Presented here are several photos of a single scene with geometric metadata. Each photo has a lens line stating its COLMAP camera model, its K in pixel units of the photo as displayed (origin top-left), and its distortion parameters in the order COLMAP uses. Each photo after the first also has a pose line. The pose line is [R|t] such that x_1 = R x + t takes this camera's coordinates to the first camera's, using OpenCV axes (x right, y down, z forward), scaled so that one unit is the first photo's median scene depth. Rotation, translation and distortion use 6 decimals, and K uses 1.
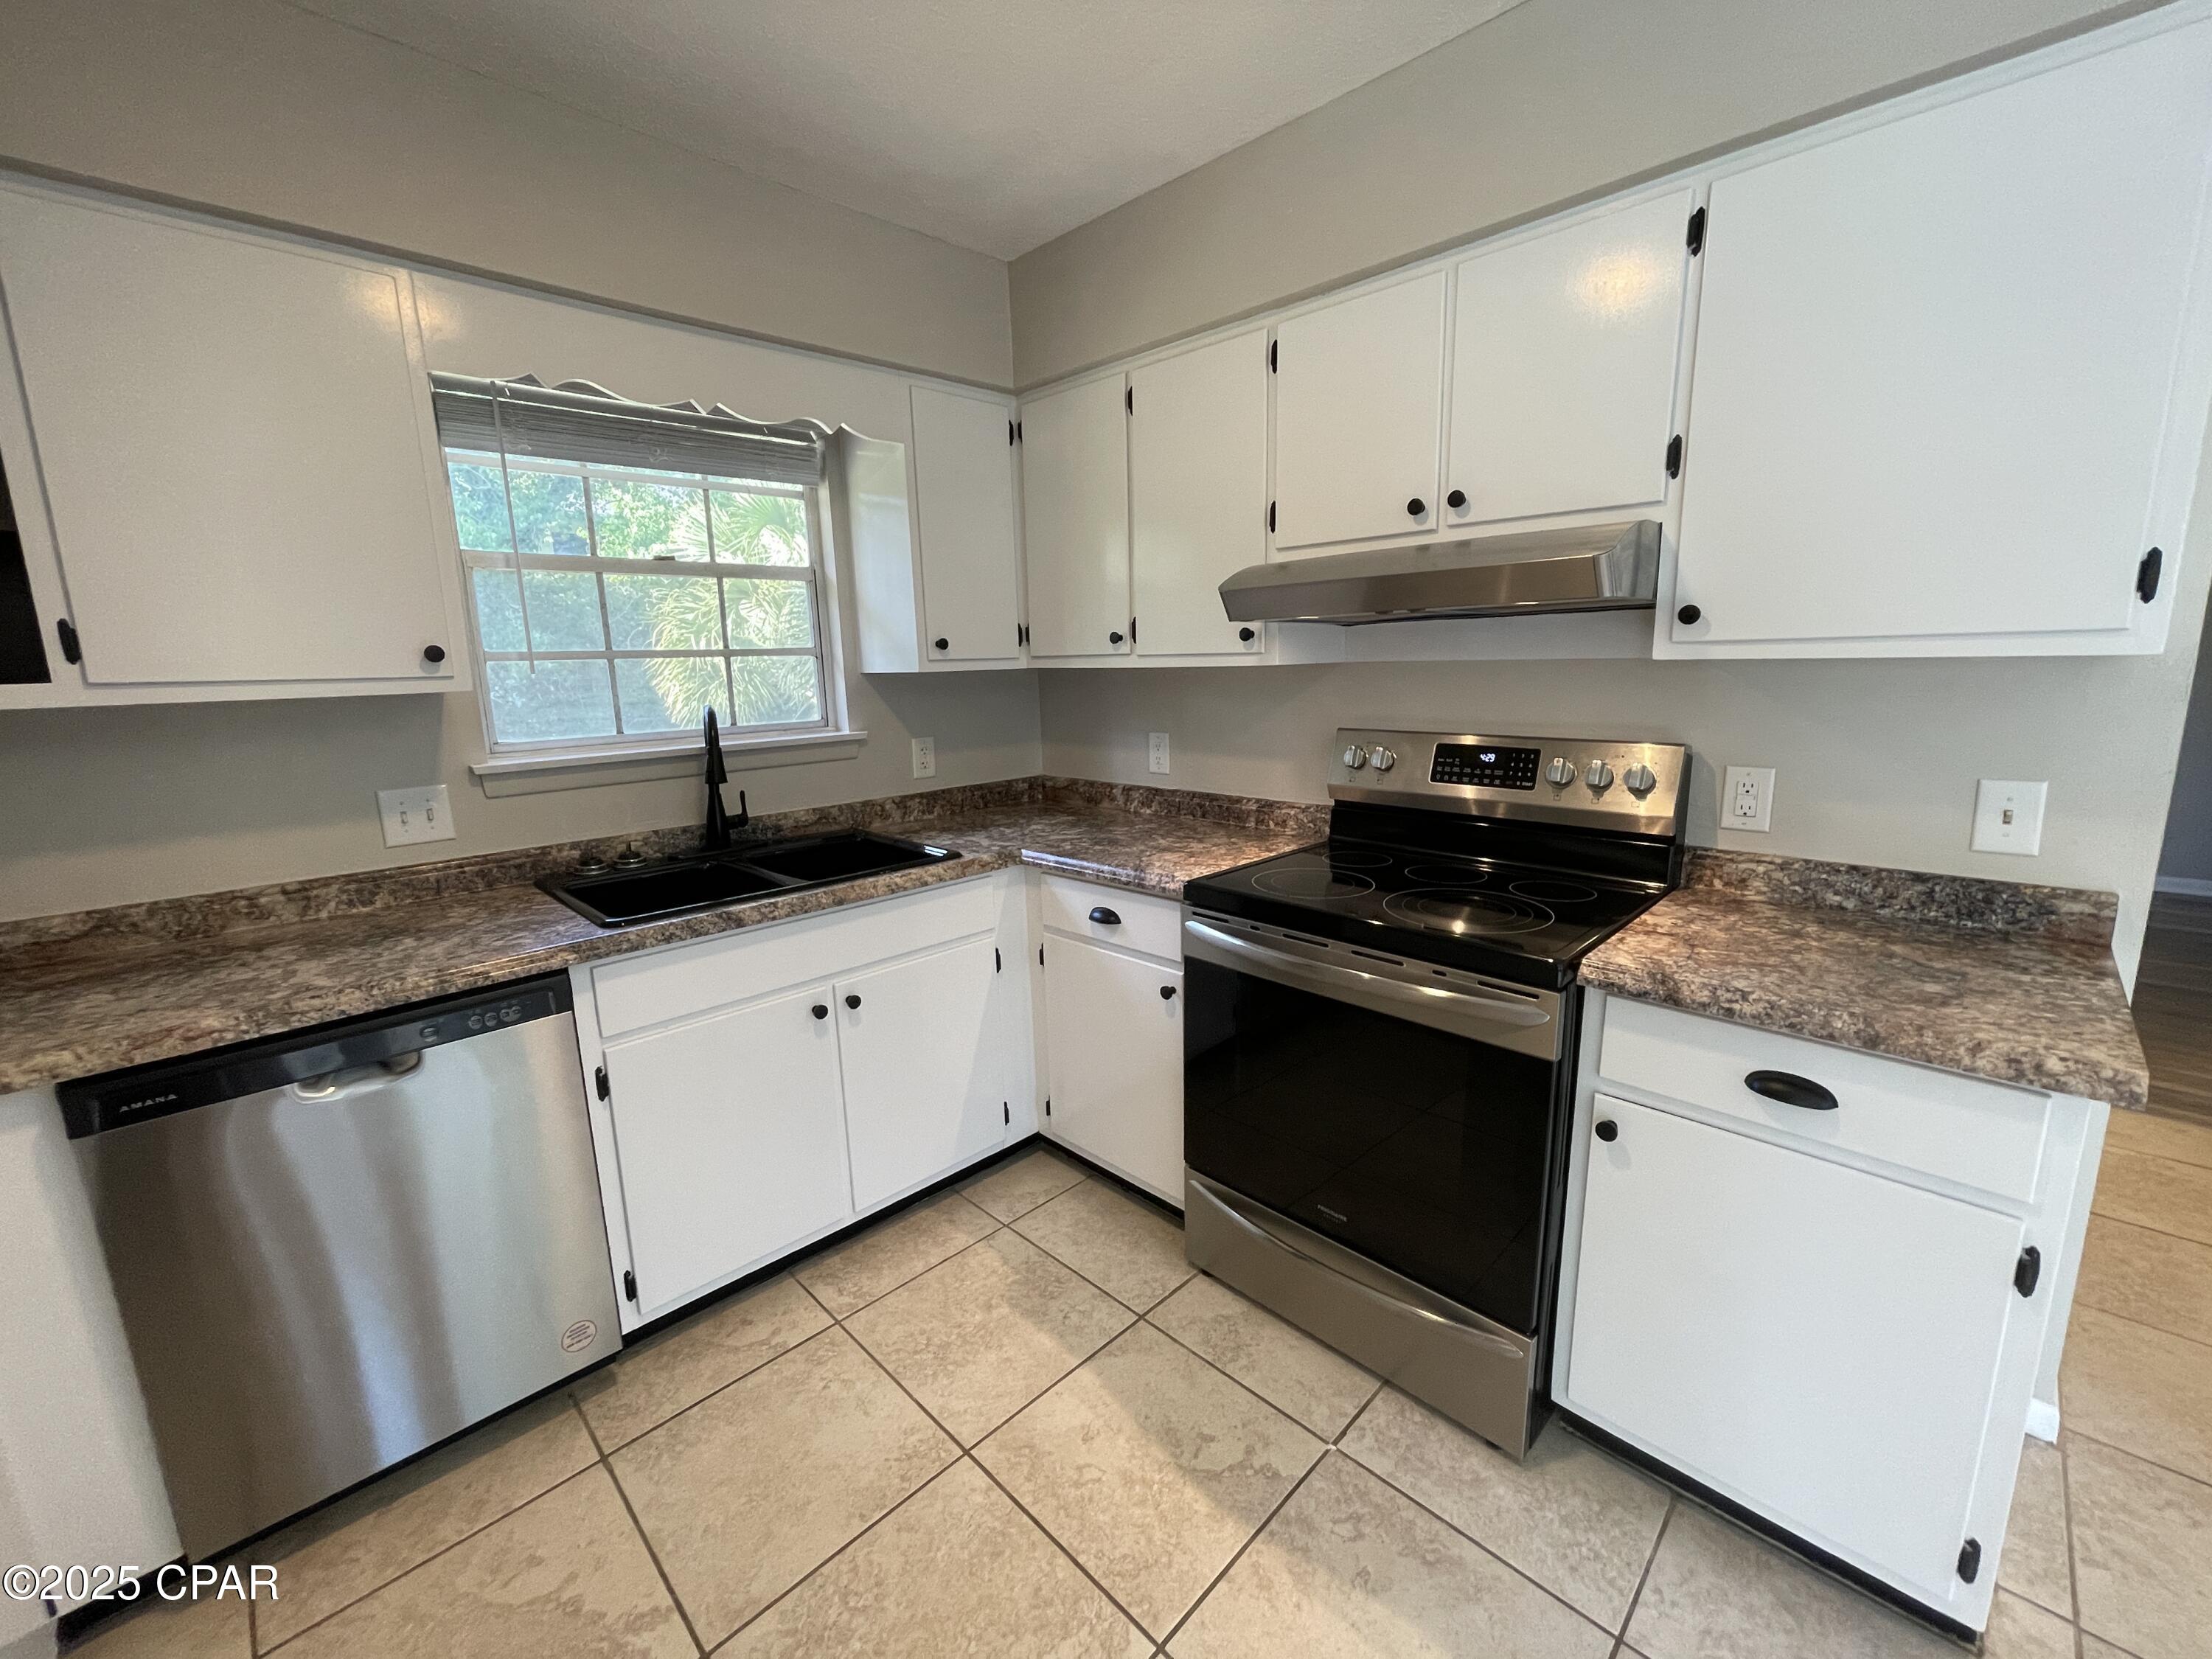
lens RADIAL K [[896.1, 0, 1110.8], [0, 896.1, 829.7], [0, 0, 1]] dist [-0.004794, 0.002139]
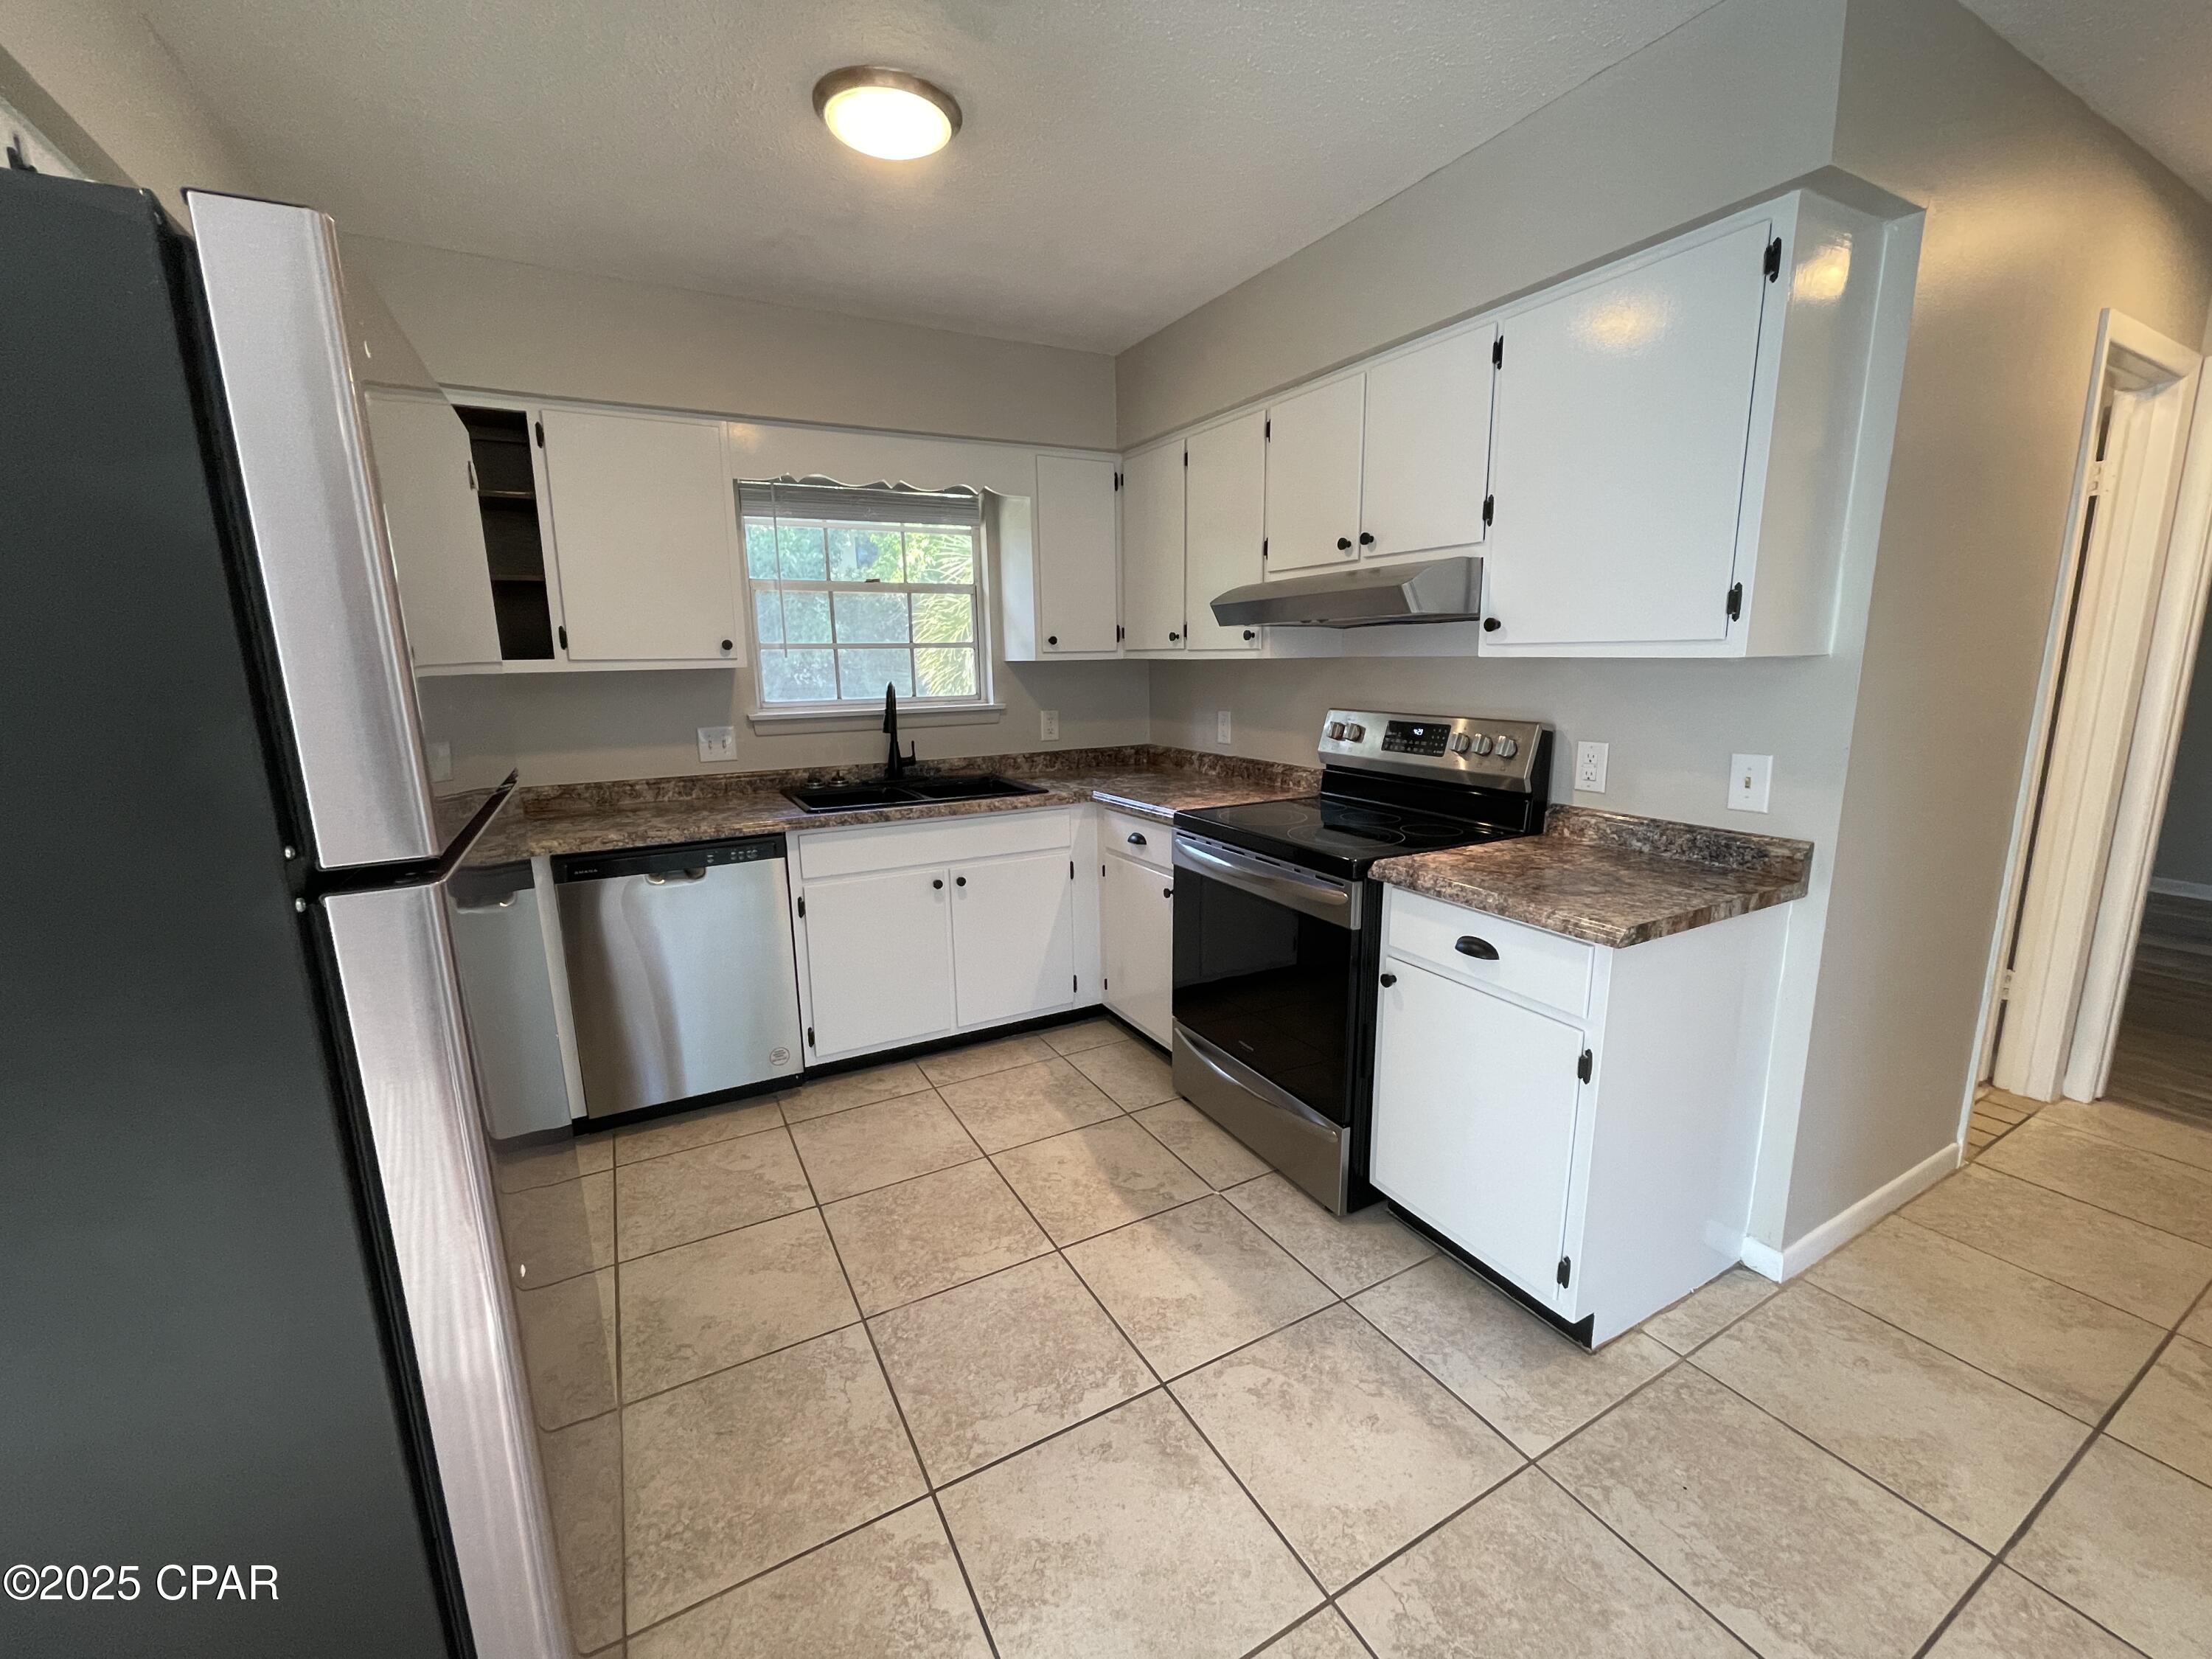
lens RADIAL K [[896.1, 0, 1116.1], [0, 896.1, 832.5], [0, 0, 1]] dist [-0.004794, 0.002139]
pose [[0.961937, 0.064141, -0.265636, 0.371935], [-0.061206, 0.997938, 0.019321, 0.070205], [0.266327, -0.002328, 0.963880, -0.386385]]
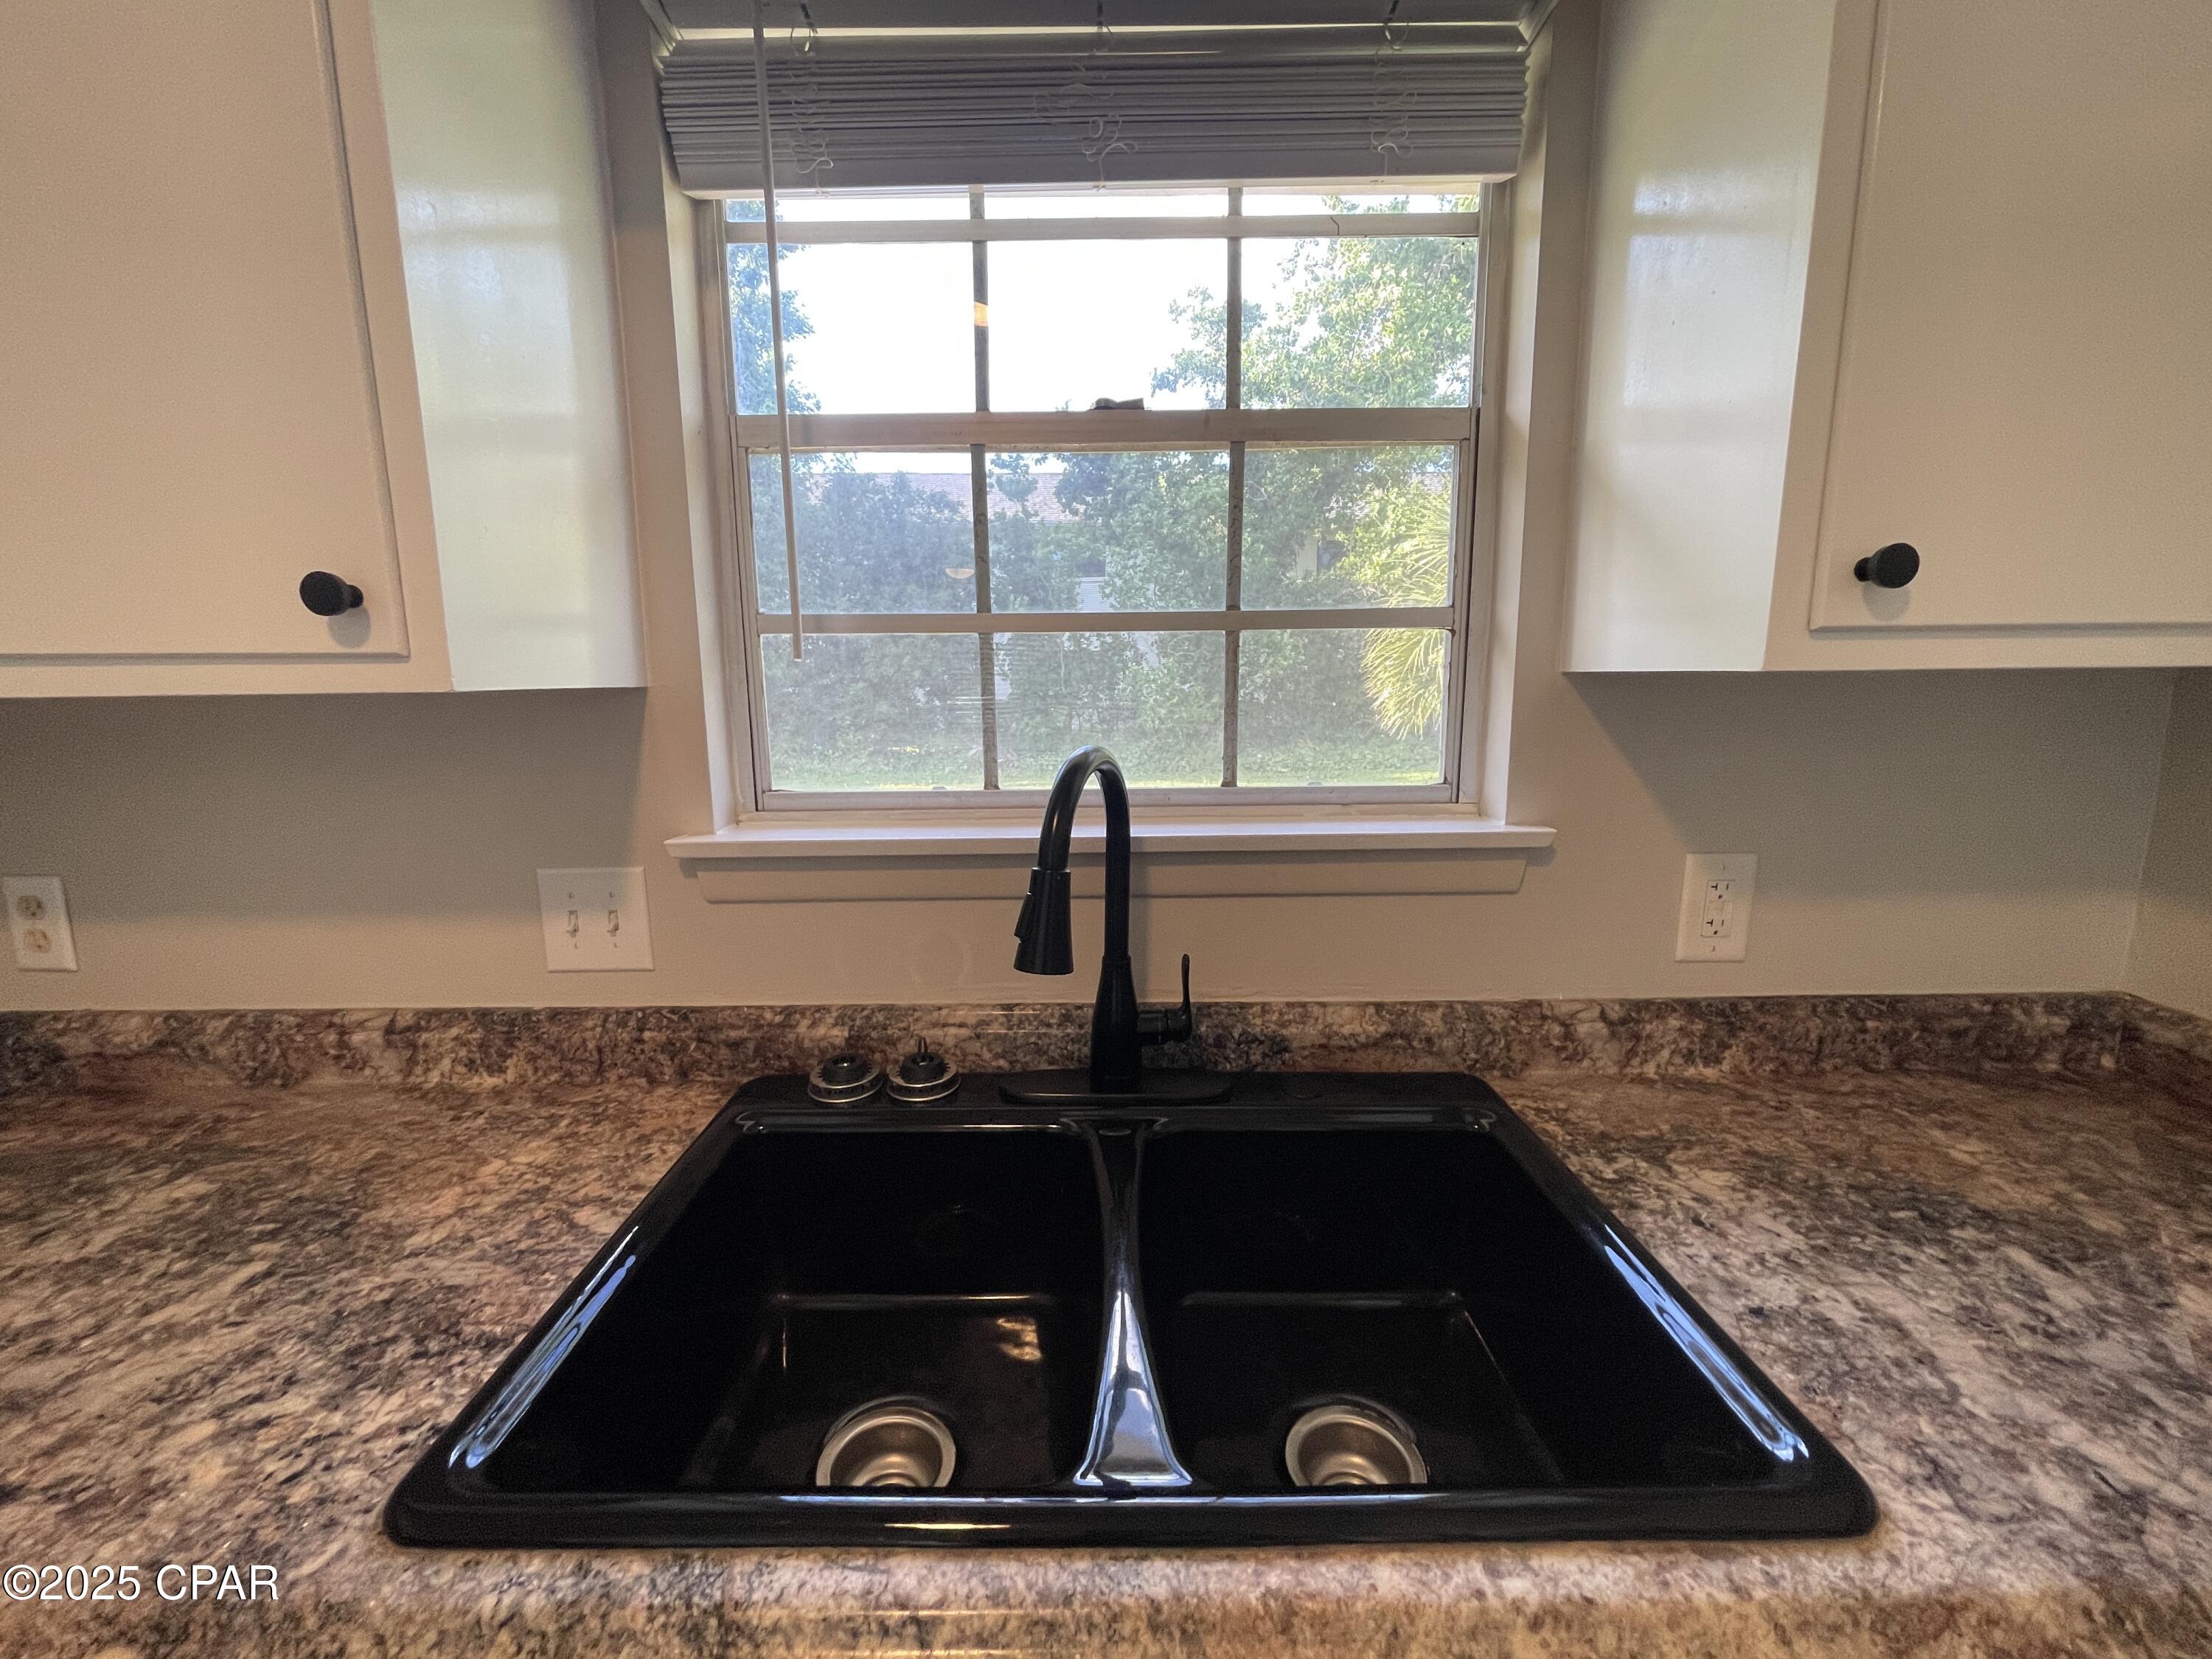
lens RADIAL K [[896.1, 0, 1102.8], [0, 896.1, 825.7], [0, 0, 1]] dist [-0.004794, 0.002139]
pose [[0.703487, 0.135088, -0.697752, -0.200161], [-0.141875, 0.988702, 0.048376, -0.141987], [0.696404, 0.064962, 0.714704, 0.835064]]
